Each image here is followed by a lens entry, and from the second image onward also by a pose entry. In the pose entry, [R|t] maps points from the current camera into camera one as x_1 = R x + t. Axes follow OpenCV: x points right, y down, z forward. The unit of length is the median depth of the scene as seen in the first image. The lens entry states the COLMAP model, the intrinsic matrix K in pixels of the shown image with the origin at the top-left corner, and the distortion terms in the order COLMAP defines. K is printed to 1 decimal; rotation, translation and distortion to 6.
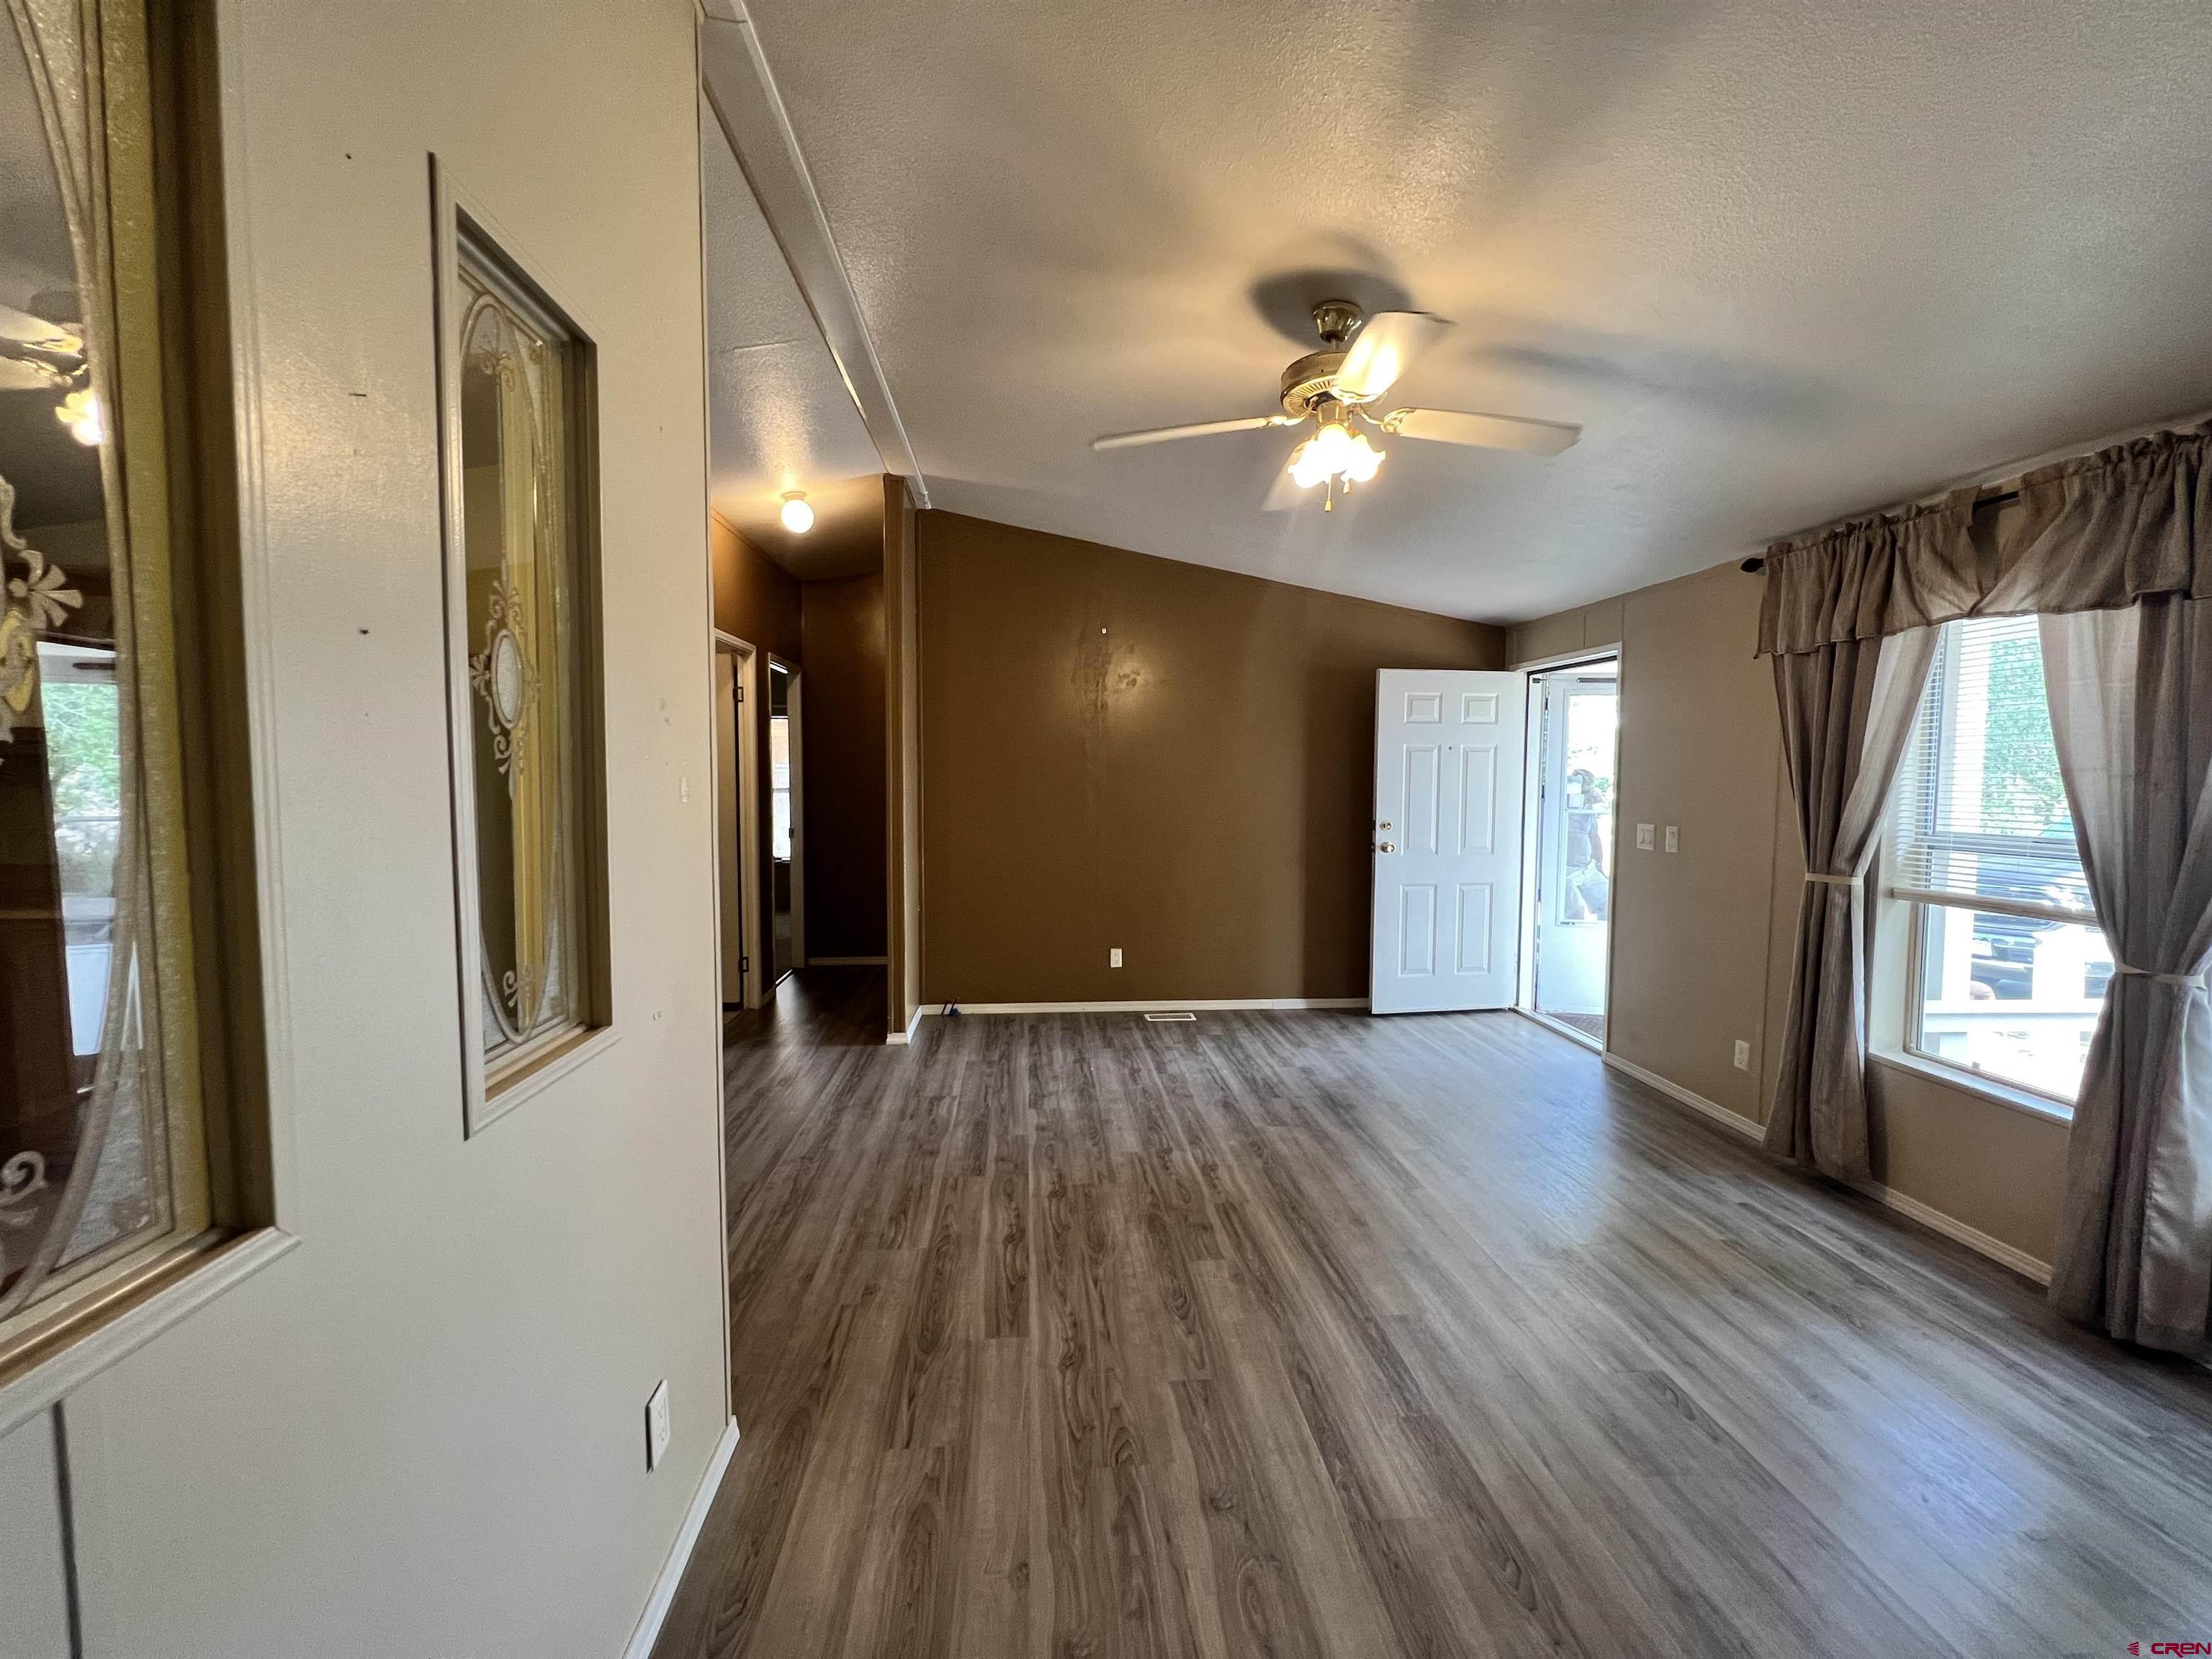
lens RADIAL K [[886.0, 0, 1102.3], [0, 886.0, 822.0], [0, 0, 1]] dist [-0.003168, 0.000297]
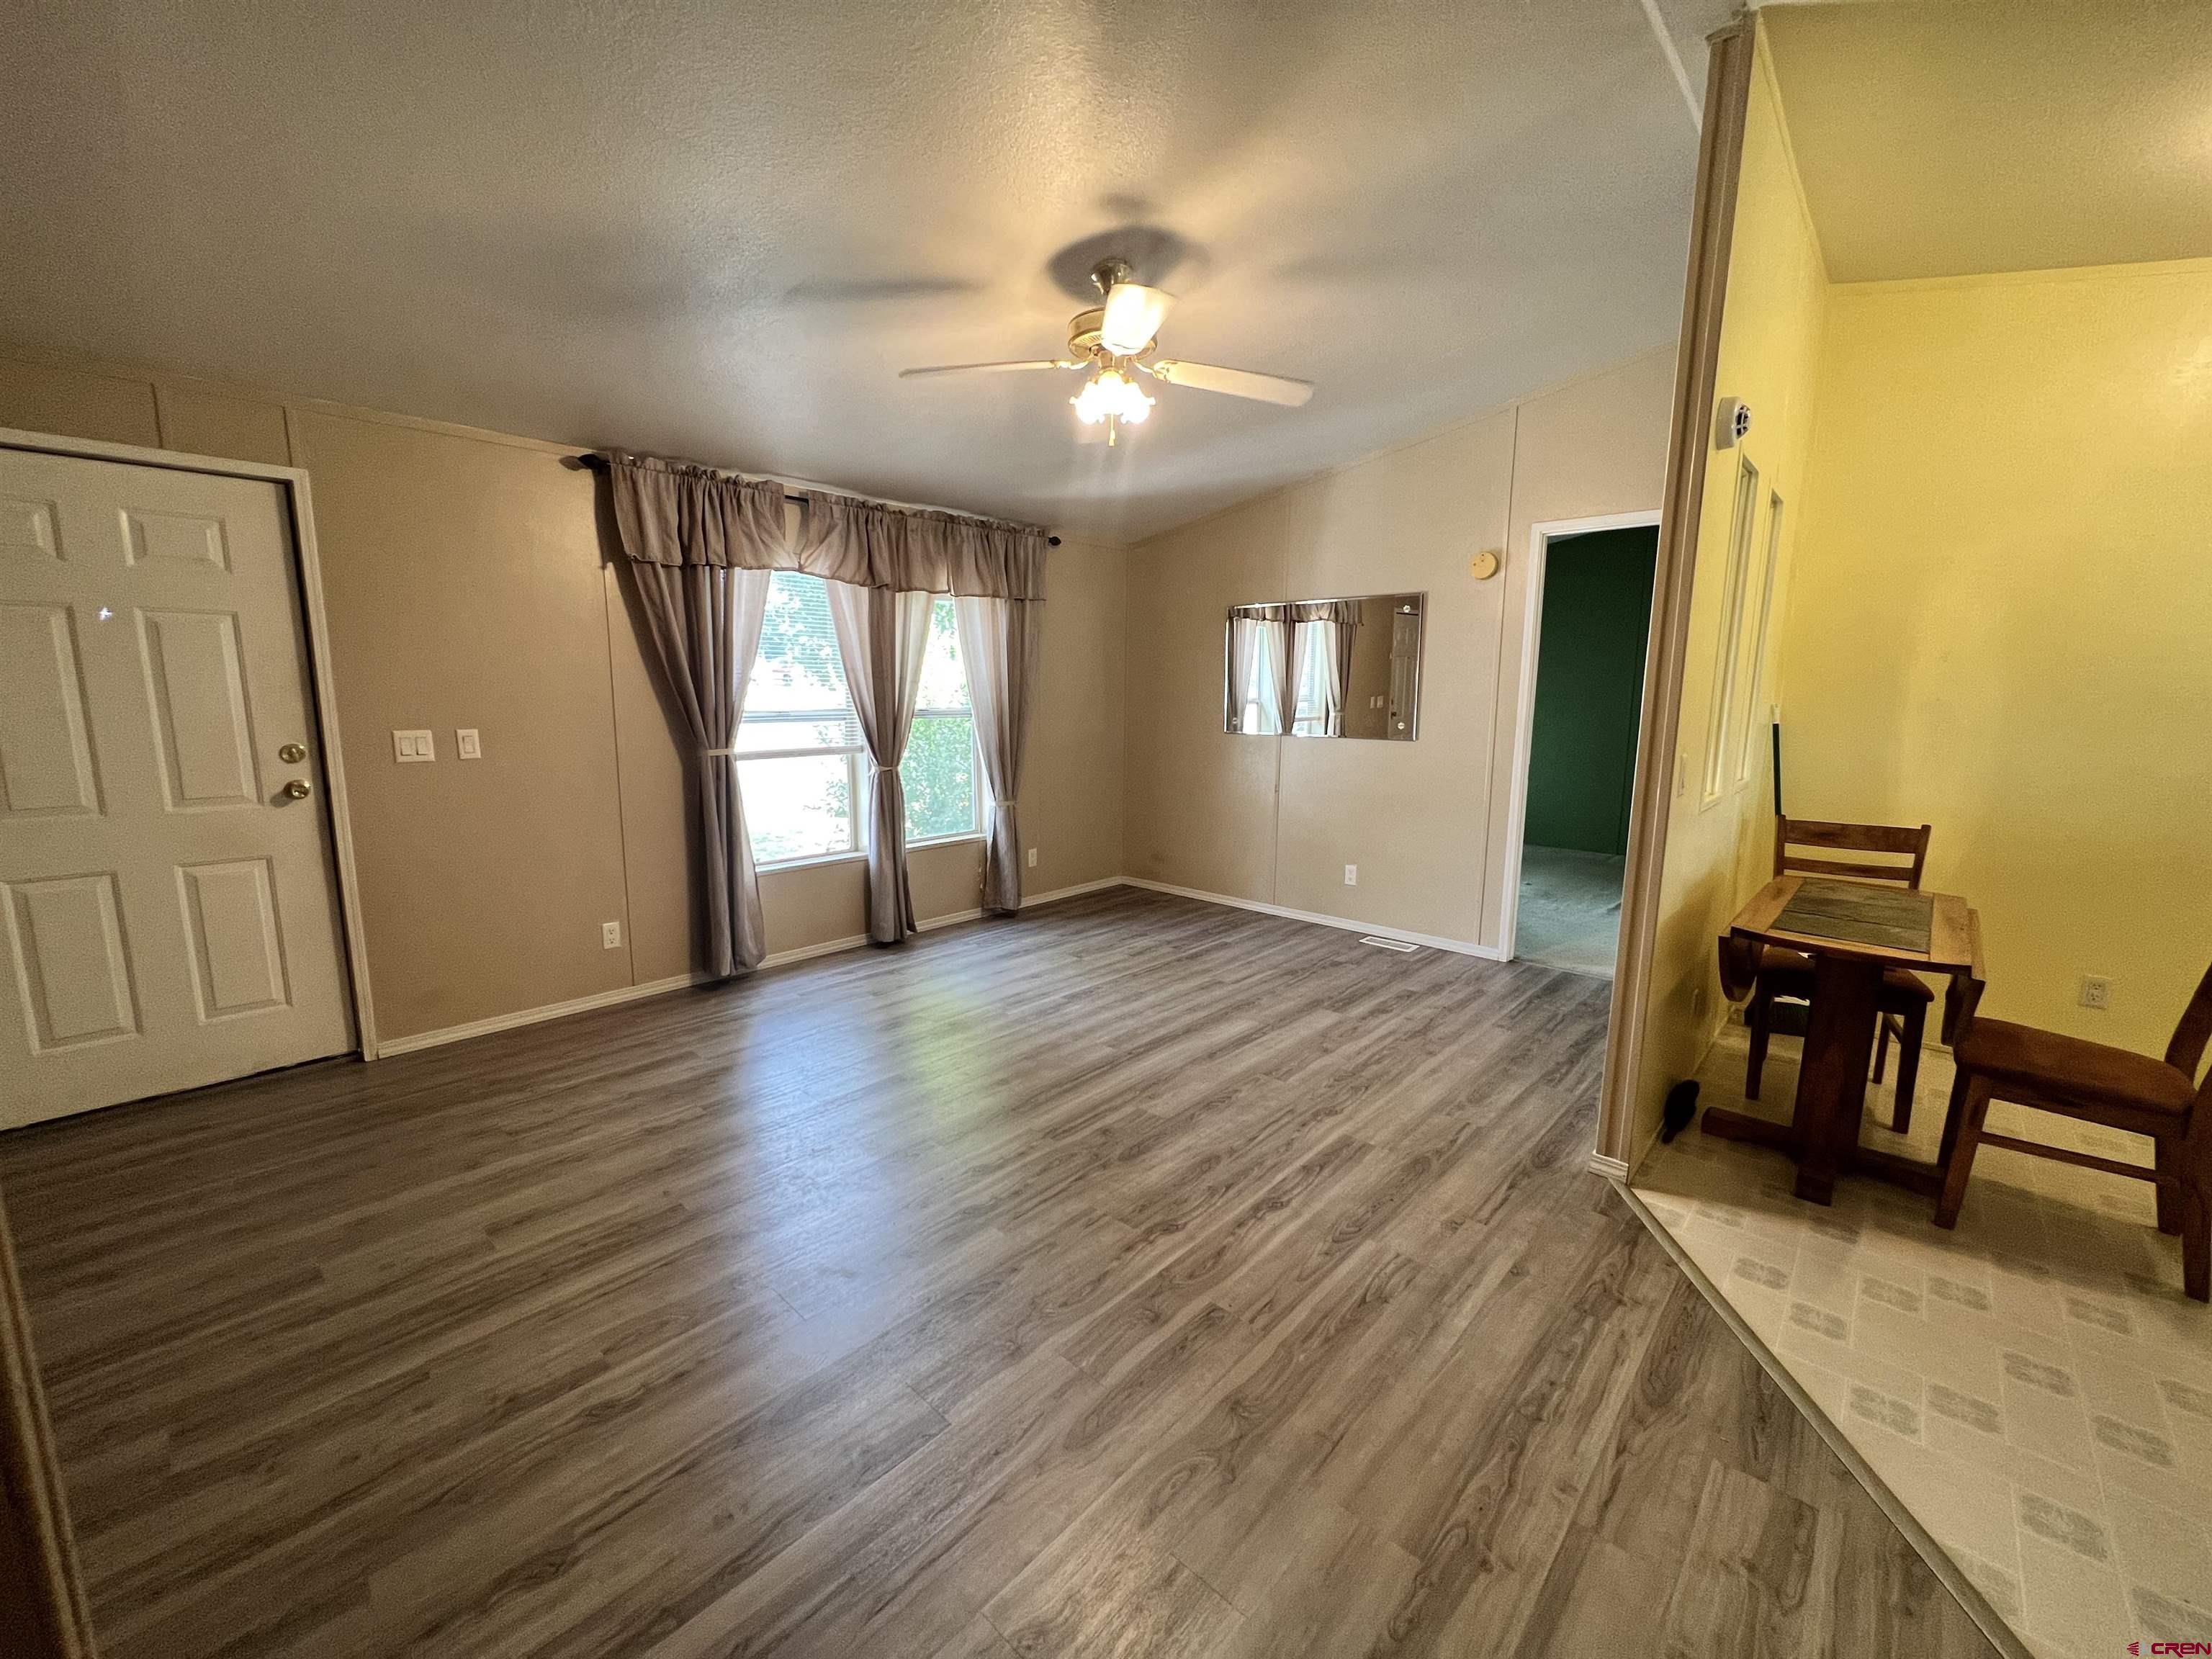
lens RADIAL K [[886.0, 0, 1102.3], [0, 886.0, 822.0], [0, 0, 1]] dist [-0.003168, 0.000297]
pose [[-0.671995, -0.123027, 0.730265, -0.519263], [0.031492, 0.980465, 0.194157, -0.070474], [-0.739886, 0.153470, -0.654993, 1.466199]]
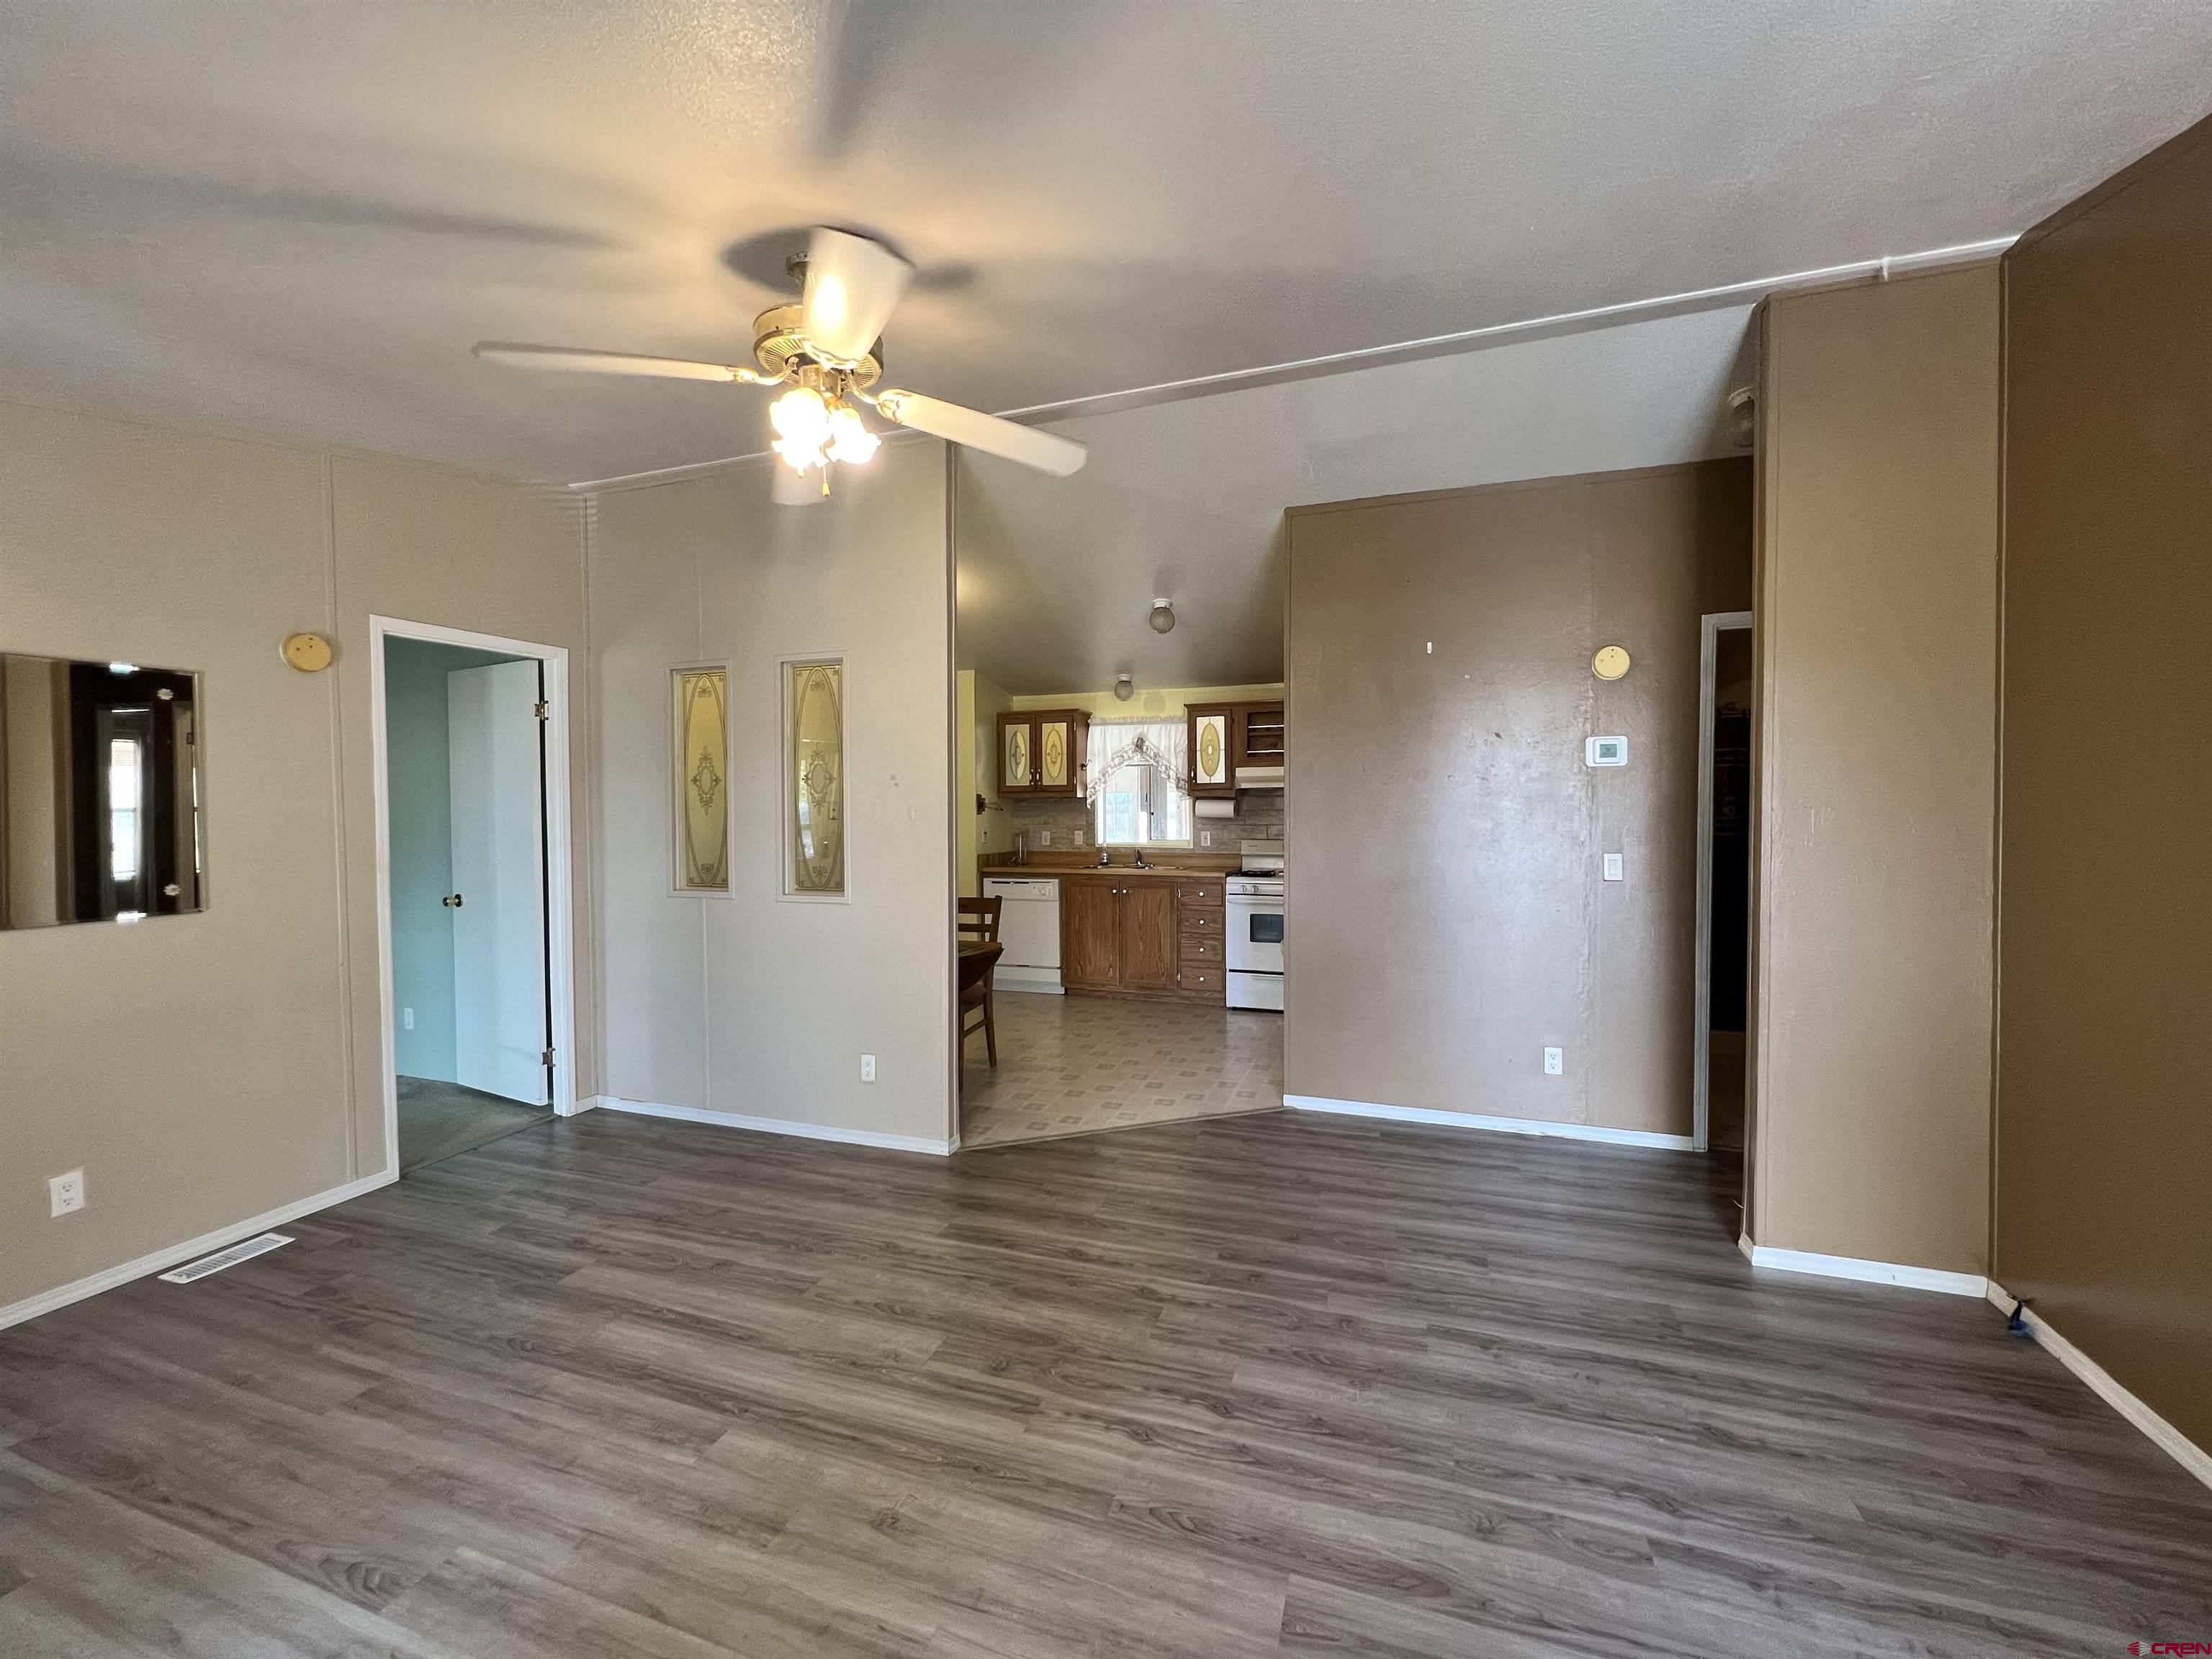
lens RADIAL K [[886.0, 0, 1102.3], [0, 886.0, 822.0], [0, 0, 1]] dist [-0.003168, 0.000297]
pose [[-0.410149, 0.015496, -0.911887, 0.731080], [-0.045328, 0.998274, 0.037351, -0.064273], [0.910892, 0.056654, -0.408738, 1.267155]]
